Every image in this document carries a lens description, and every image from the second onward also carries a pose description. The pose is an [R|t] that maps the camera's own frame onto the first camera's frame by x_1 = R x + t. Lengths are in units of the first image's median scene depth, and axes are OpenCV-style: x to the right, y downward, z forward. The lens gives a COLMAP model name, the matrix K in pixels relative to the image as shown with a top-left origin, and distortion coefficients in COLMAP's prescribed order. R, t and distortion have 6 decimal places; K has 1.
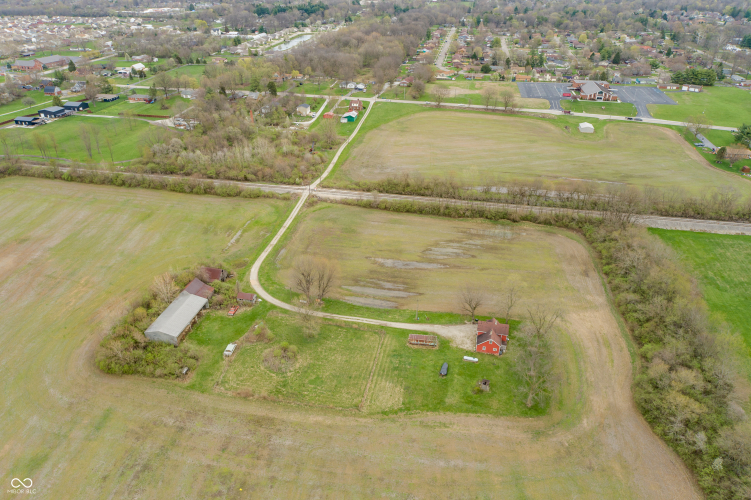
lens RADIAL K [[508.1, 0, 374.7], [0, 508.1, 248.9], [0, 0, 1]] dist [-0.005205, 0.013988]
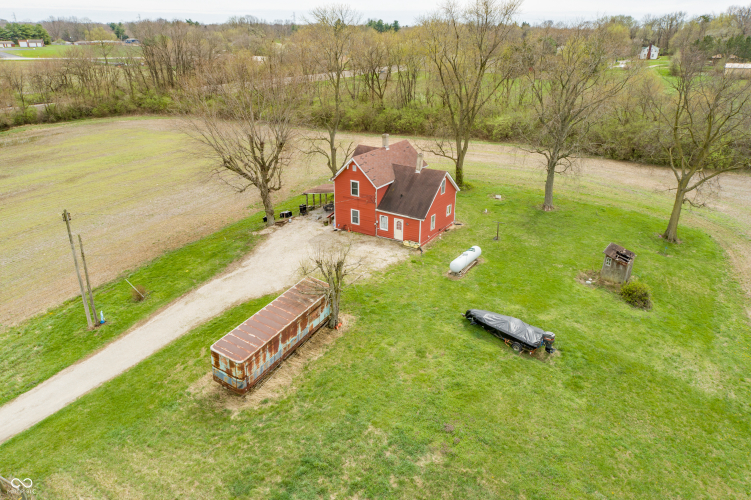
lens RADIAL K [[508.1, 0, 374.7], [0, 508.1, 248.9], [0, 0, 1]] dist [-0.005205, 0.013988]
pose [[0.316871, -0.372716, 0.872167, -0.033734], [0.463086, 0.863296, 0.200679, 0.097845], [-0.827735, 0.340299, 0.446153, 0.649266]]
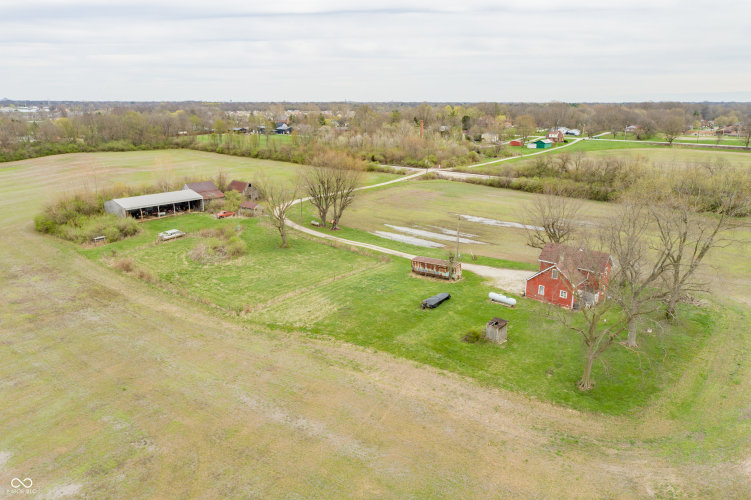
lens RADIAL K [[517.7, 0, 375.0], [0, 517.7, 238.2], [0, 0, 1]] dist [-0.000999, 0.003830]
pose [[0.878196, 0.125114, -0.461647, 0.211255], [-0.240688, 0.949671, -0.200486, 0.202463], [0.413329, 0.287179, 0.864111, 0.367182]]
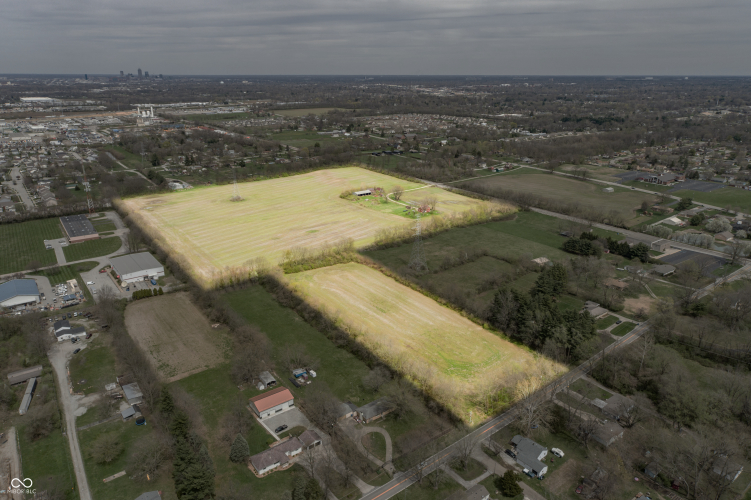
lens RADIAL K [[508.1, 0, 374.7], [0, 508.1, 248.9], [0, 0, 1]] dist [-0.005205, 0.013988]
pose [[0.737094, 0.222641, -0.638063, 1.621036], [-0.334166, 0.940742, -0.057776, 0.535748], [0.587389, 0.255805, 0.767814, -1.270168]]
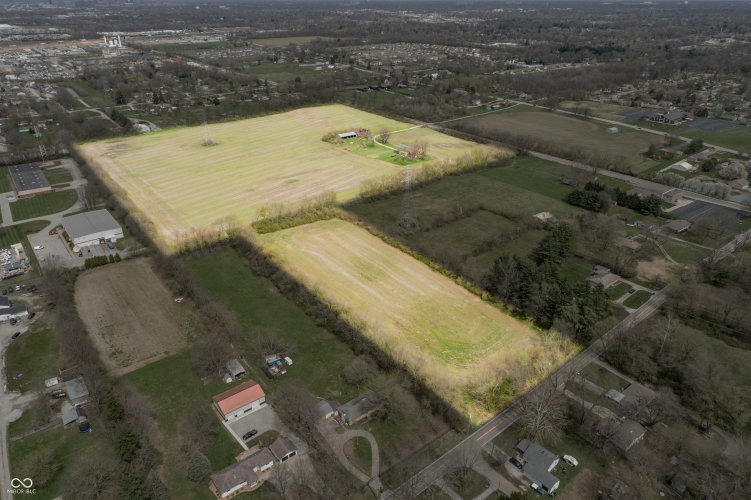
lens RADIAL K [[508.1, 0, 374.7], [0, 508.1, 248.9], [0, 0, 1]] dist [-0.005205, 0.013988]
pose [[0.753458, 0.293526, -0.588339, 1.500546], [-0.325210, 0.944069, 0.054520, 0.462163], [0.571436, 0.150255, 0.806774, -1.142088]]
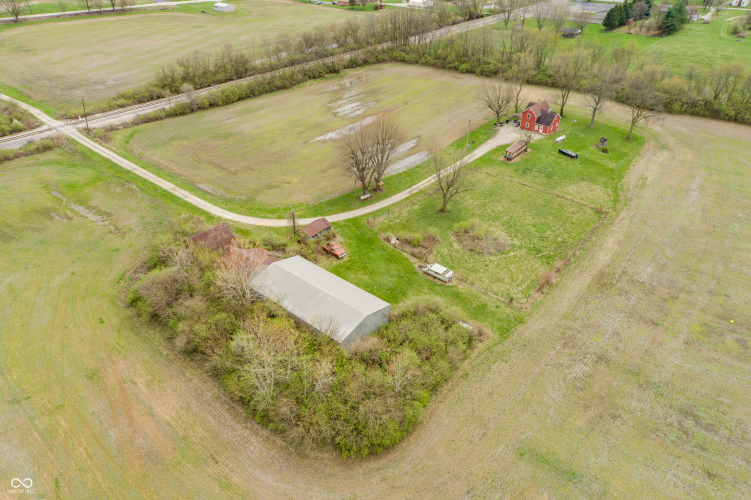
lens RADIAL K [[508.1, 0, 374.7], [0, 508.1, 248.9], [0, 0, 1]] dist [-0.005205, 0.013988]
pose [[0.483322, -0.481809, 0.730931, -0.531750], [0.429307, 0.858086, 0.281750, -0.013549], [-0.762952, 0.177618, 0.621576, 0.504812]]
